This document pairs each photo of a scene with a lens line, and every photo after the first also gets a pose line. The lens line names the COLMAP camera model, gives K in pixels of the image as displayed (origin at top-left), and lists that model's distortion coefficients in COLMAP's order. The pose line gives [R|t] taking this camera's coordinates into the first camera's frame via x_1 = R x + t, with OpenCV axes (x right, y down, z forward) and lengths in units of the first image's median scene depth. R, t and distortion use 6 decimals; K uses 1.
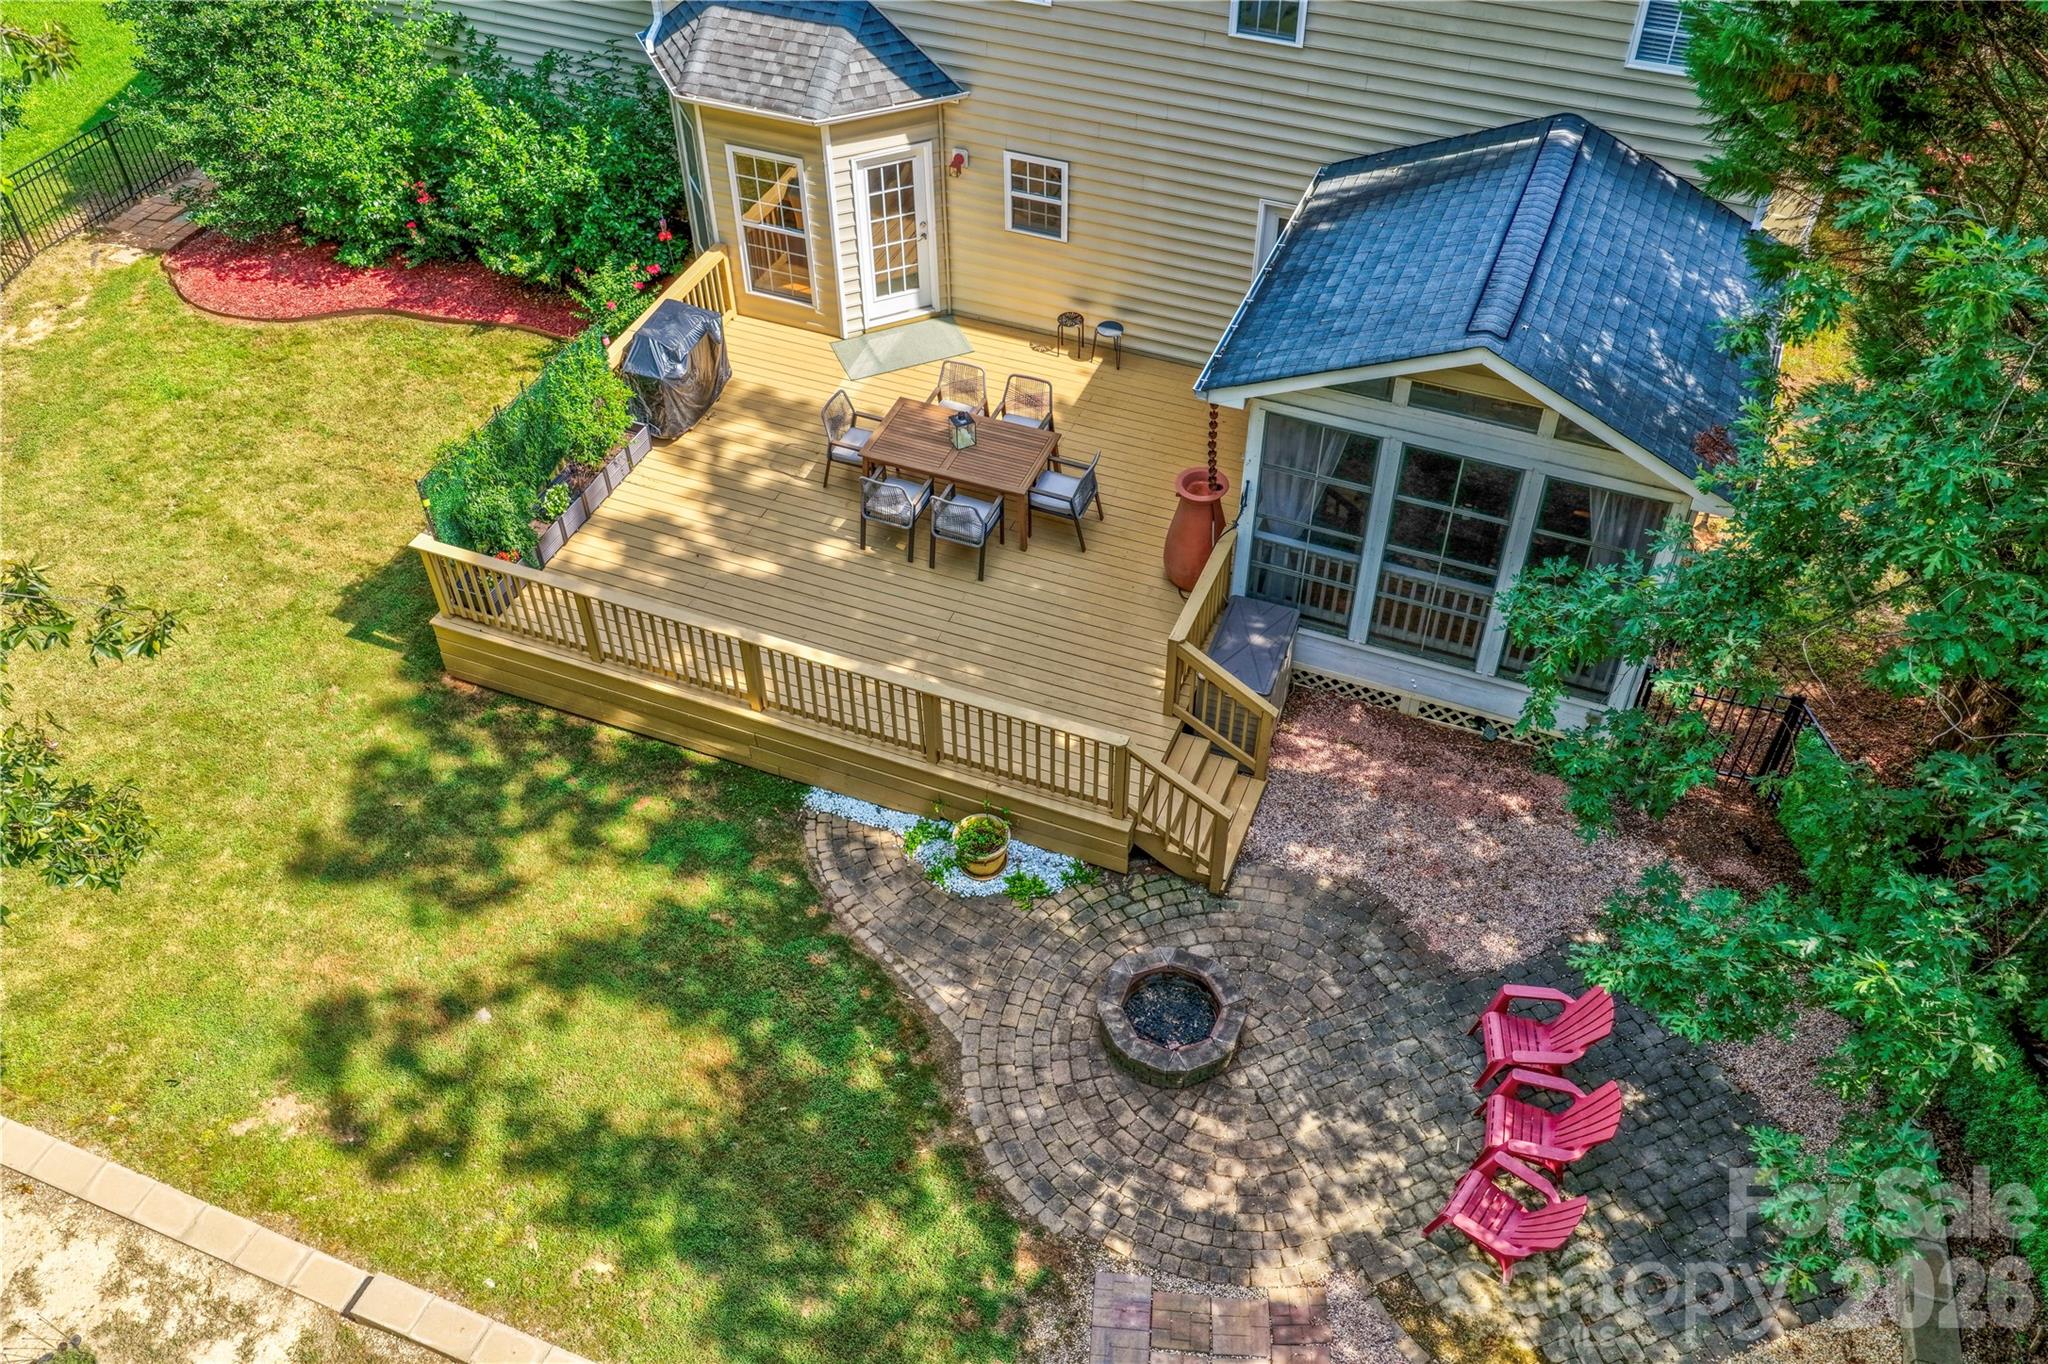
lens RADIAL K [[1723.2, 0, 1018.1], [0, 1723.2, 681.1], [0, 0, 1]] dist [0.002219, 0.013266]
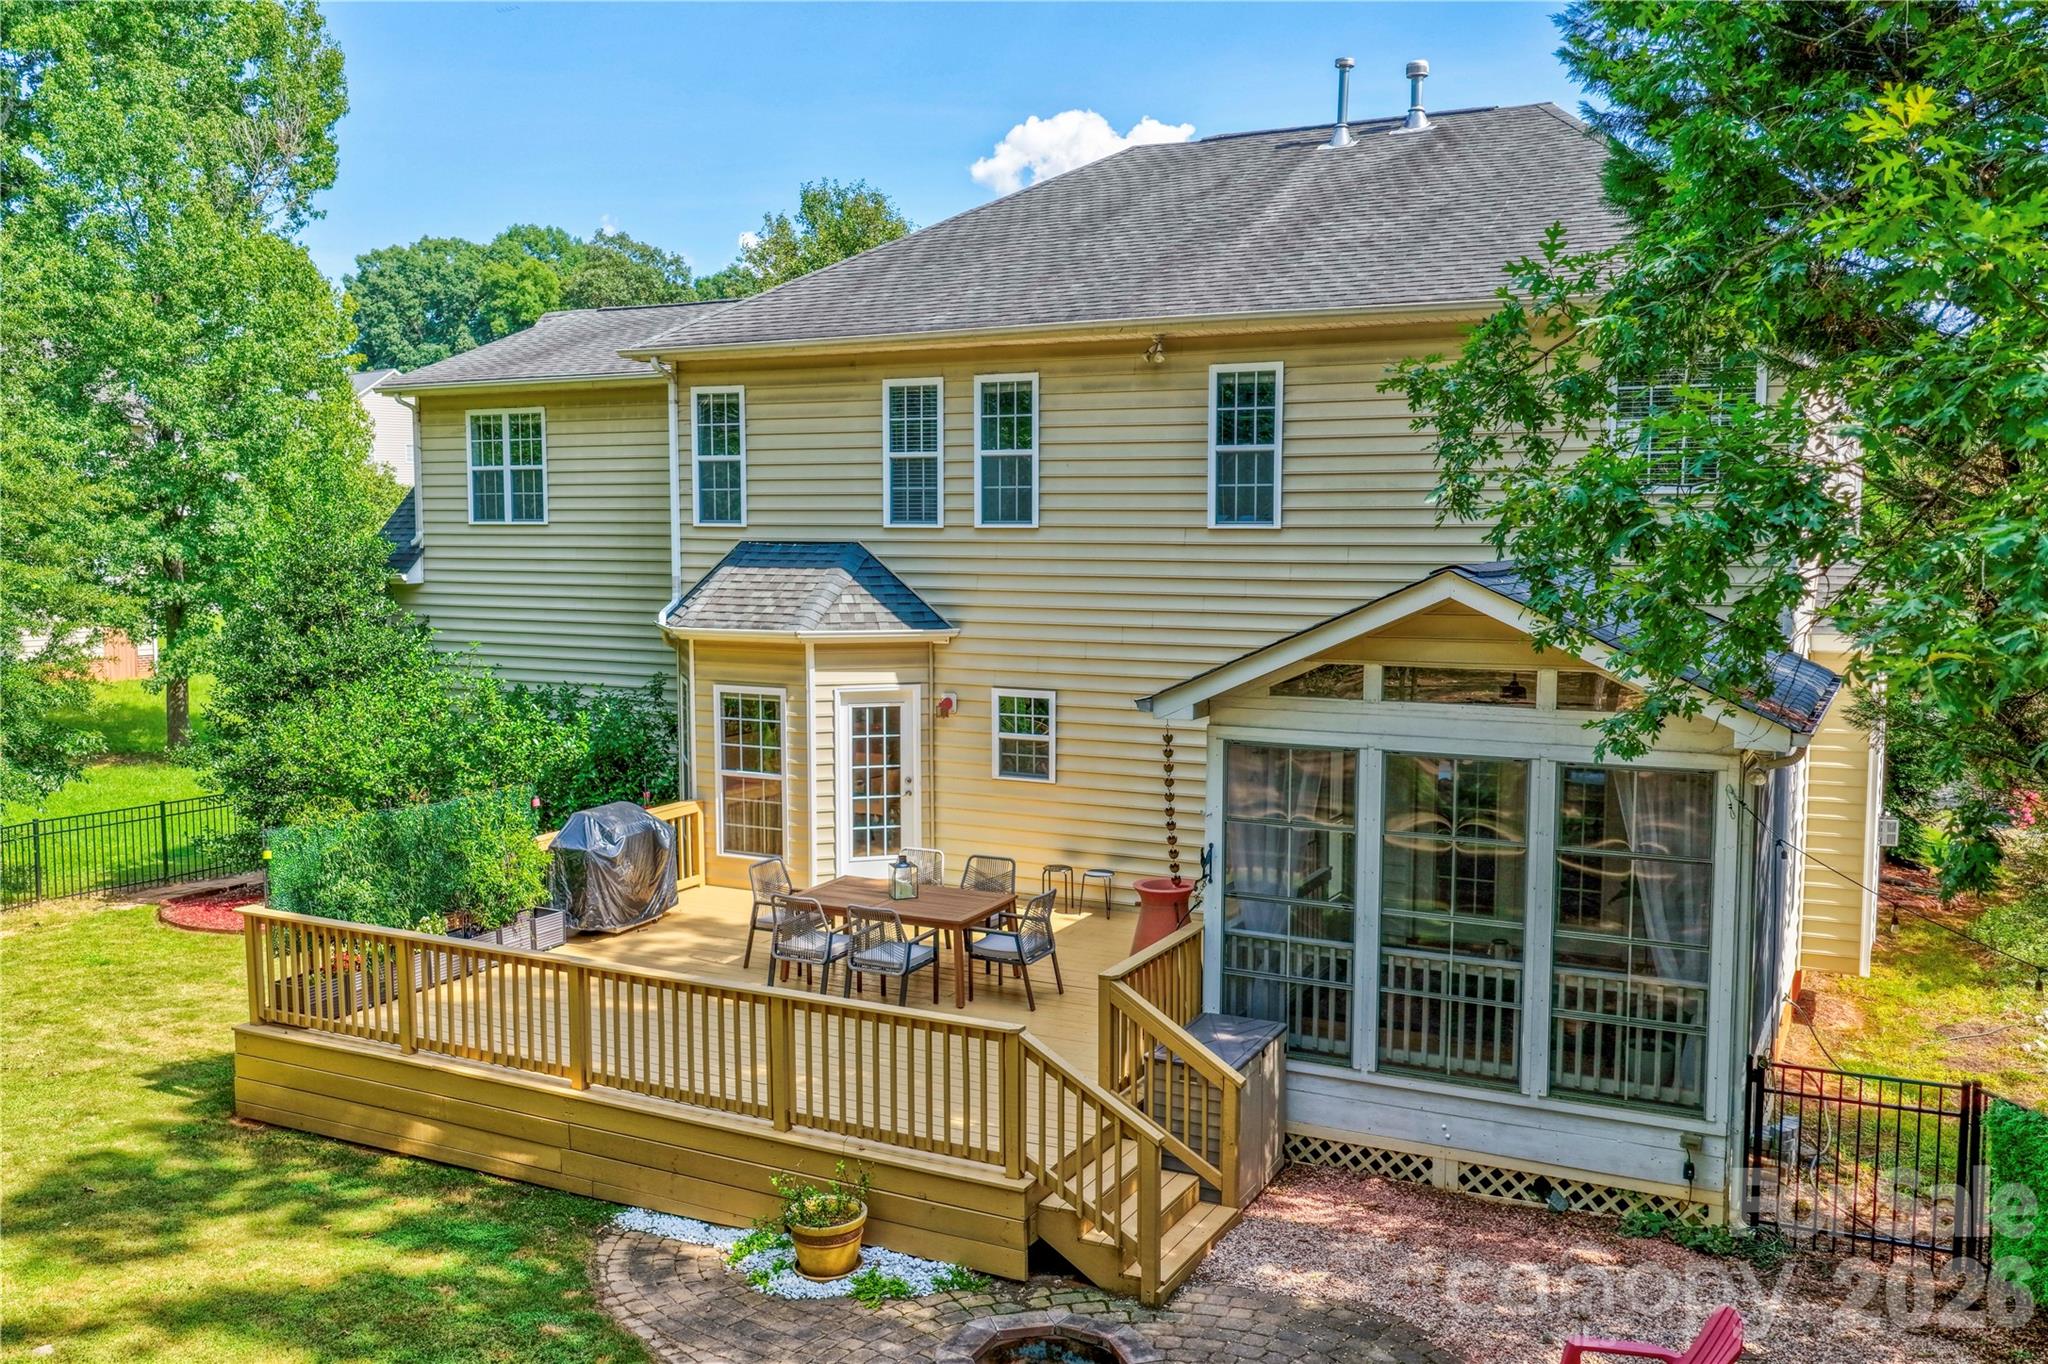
lens RADIAL K [[1723.2, 0, 1016.9], [0, 1723.2, 679.9], [0, 0, 1]] dist [0.002219, 0.013266]
pose [[0.994855, 0.018369, -0.099626, 0.115942], [-0.077275, 0.773526, -0.629036, 0.337093], [0.065508, 0.633499, 0.770966, 0.286622]]
